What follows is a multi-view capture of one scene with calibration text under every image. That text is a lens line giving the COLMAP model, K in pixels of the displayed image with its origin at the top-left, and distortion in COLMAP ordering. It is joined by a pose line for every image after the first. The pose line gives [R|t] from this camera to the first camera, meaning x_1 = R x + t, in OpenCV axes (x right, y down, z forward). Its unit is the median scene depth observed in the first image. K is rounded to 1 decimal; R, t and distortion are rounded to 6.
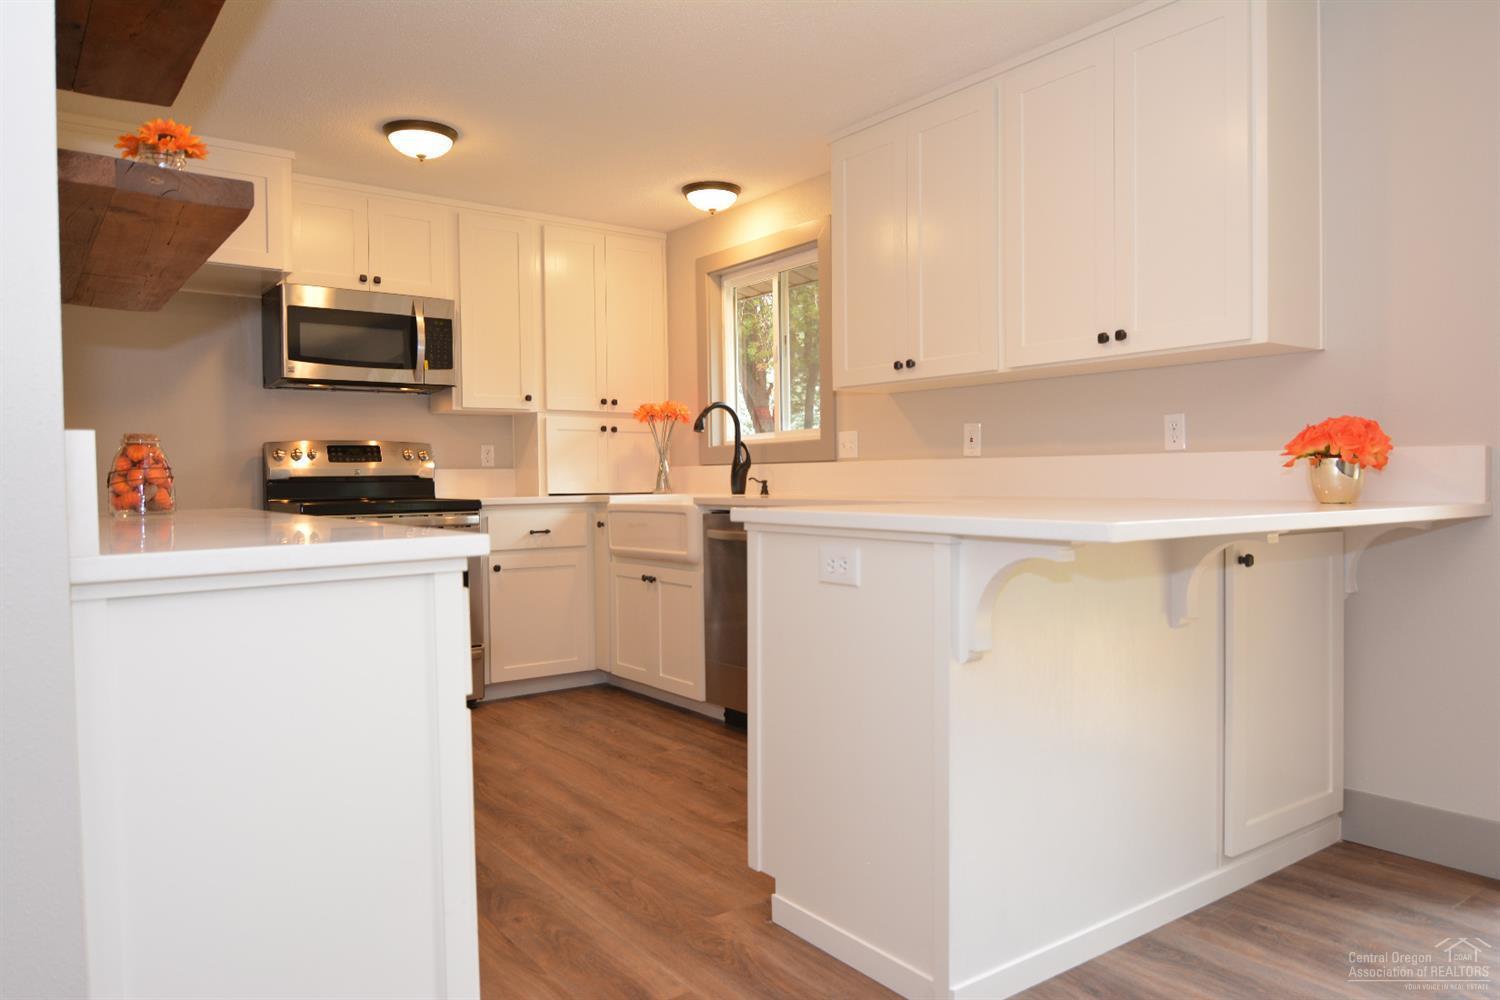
lens RADIAL K [[1021.7, 0, 752.9], [0, 1021.7, 503.4], [0, 0, 1]] dist [0.005250, -0.019094]
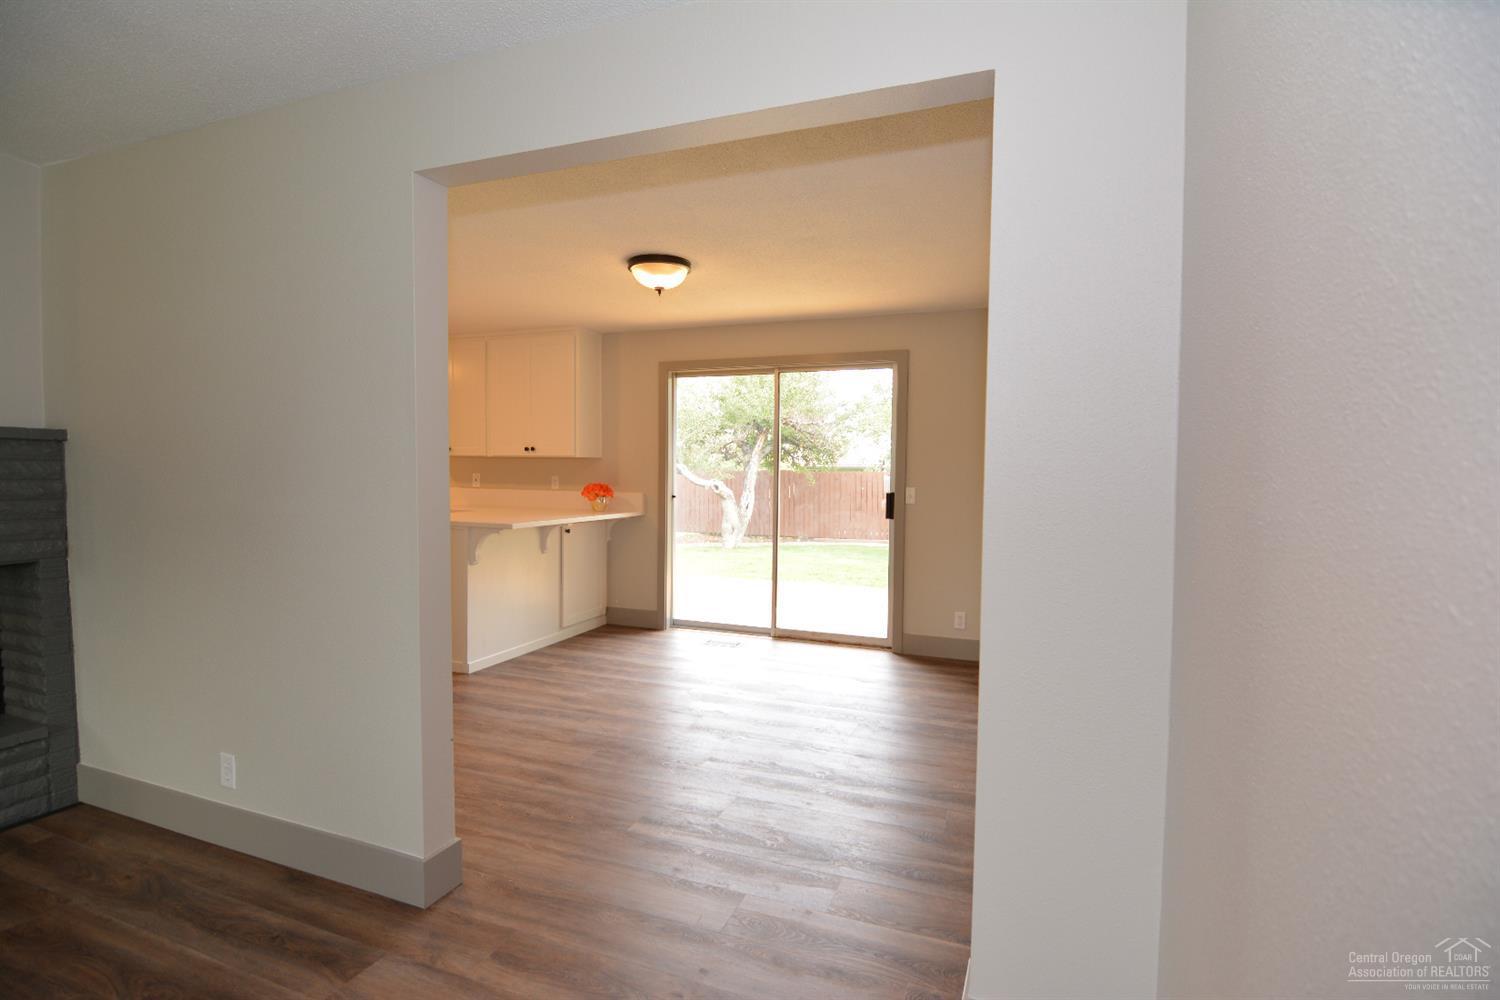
lens RADIAL K [[726.4, 0, 747.7], [0, 726.4, 498.2], [0, 0, 1]] dist [-0.009244, -0.007869]
pose [[0.845138, -0.002232, 0.534543, -0.129097], [-0.007466, 0.999844, 0.015978, -0.046008], [-0.534496, -0.017495, 0.844990, -0.638365]]
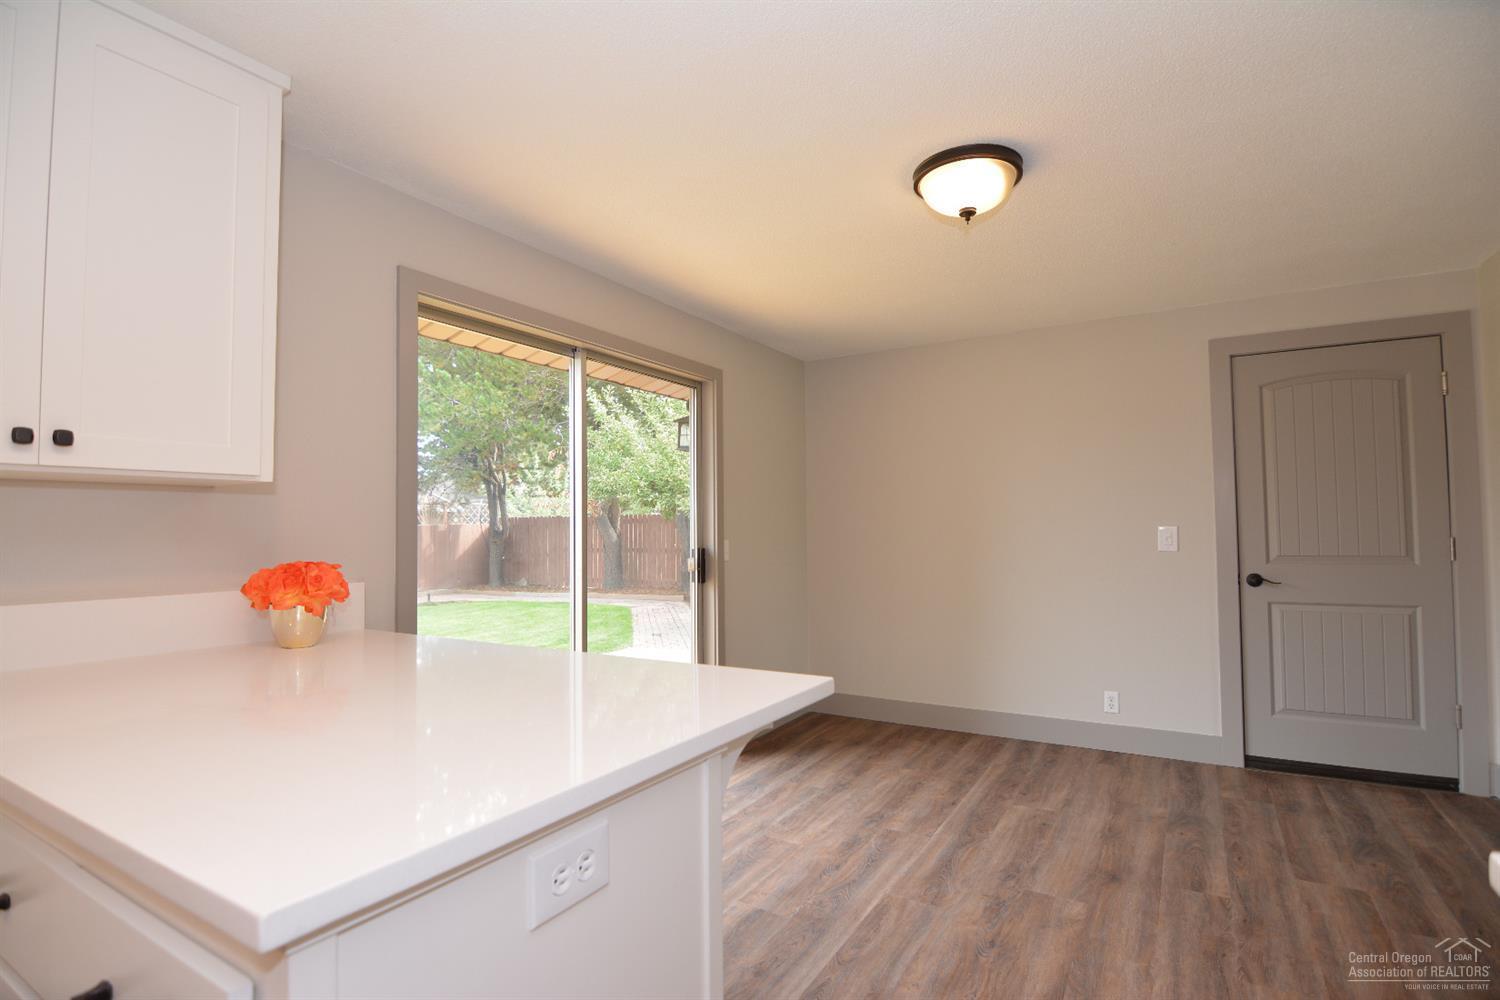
lens RADIAL K [[726.4, 0, 747.5], [0, 726.4, 496.2], [0, 0, 1]] dist [-0.009244, -0.007869]
pose [[-0.383779, 0.054082, 0.921840, -0.162854], [0.034978, 0.998418, -0.044012, -0.061023], [-0.922762, 0.015353, -0.385064, 0.518025]]
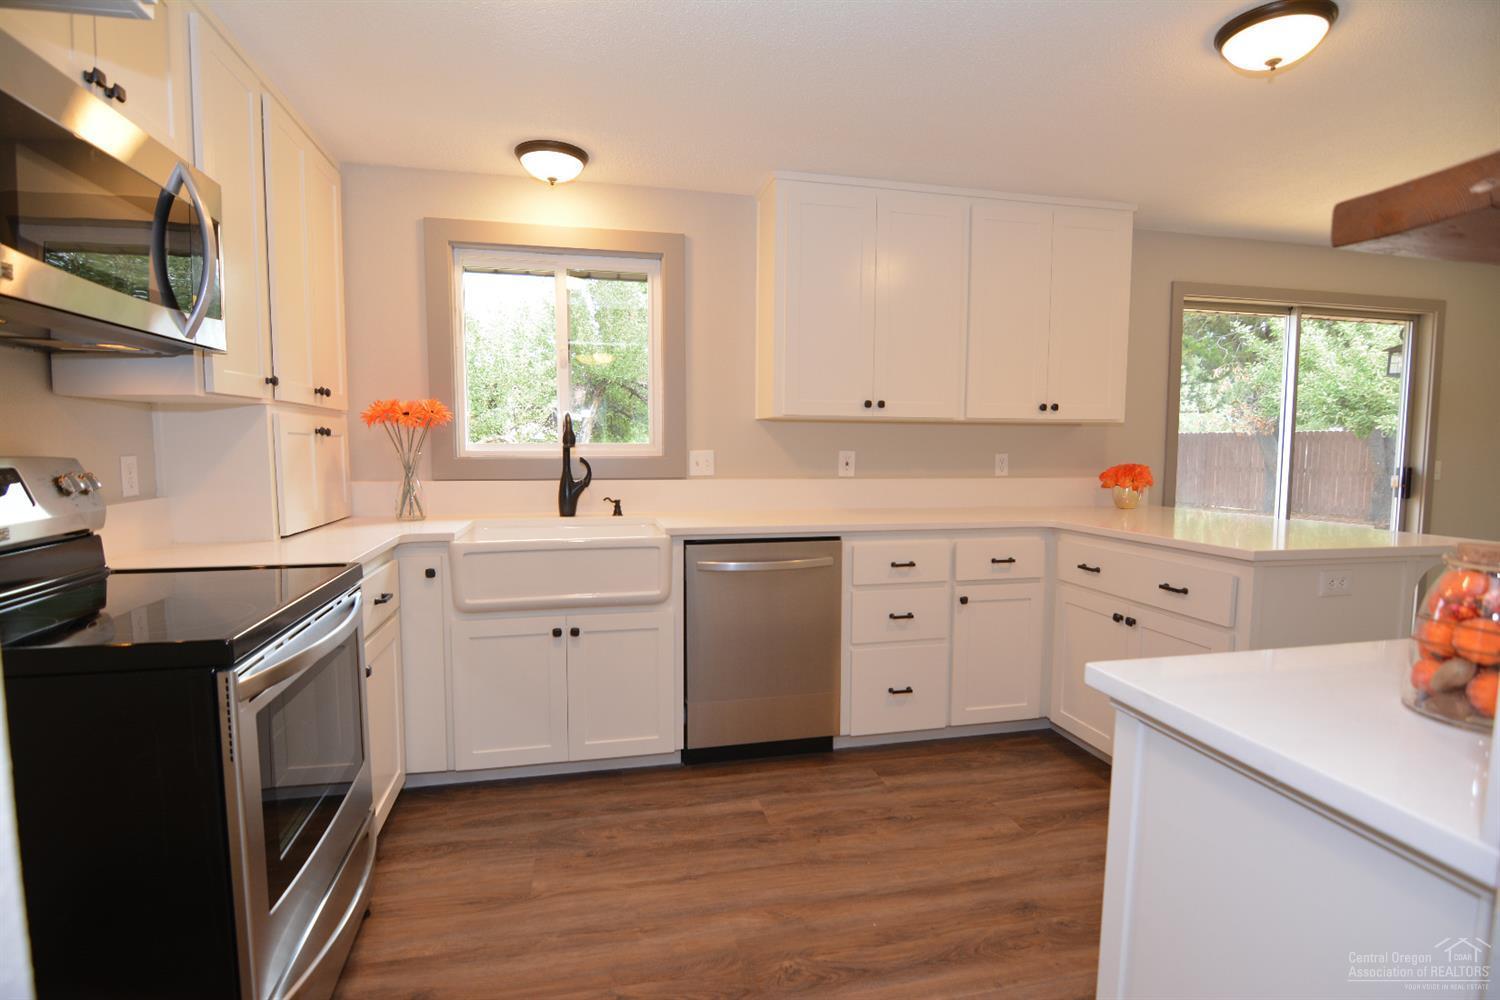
lens RADIAL K [[726.4, 0, 745.5], [0, 726.4, 502.8], [0, 0, 1]] dist [-0.009244, -0.007869]
pose [[0.399037, -0.063245, 0.914751, -0.579569], [0.012566, 0.997902, 0.063512, -0.063977], [-0.916849, -0.013849, 0.398994, 0.667947]]
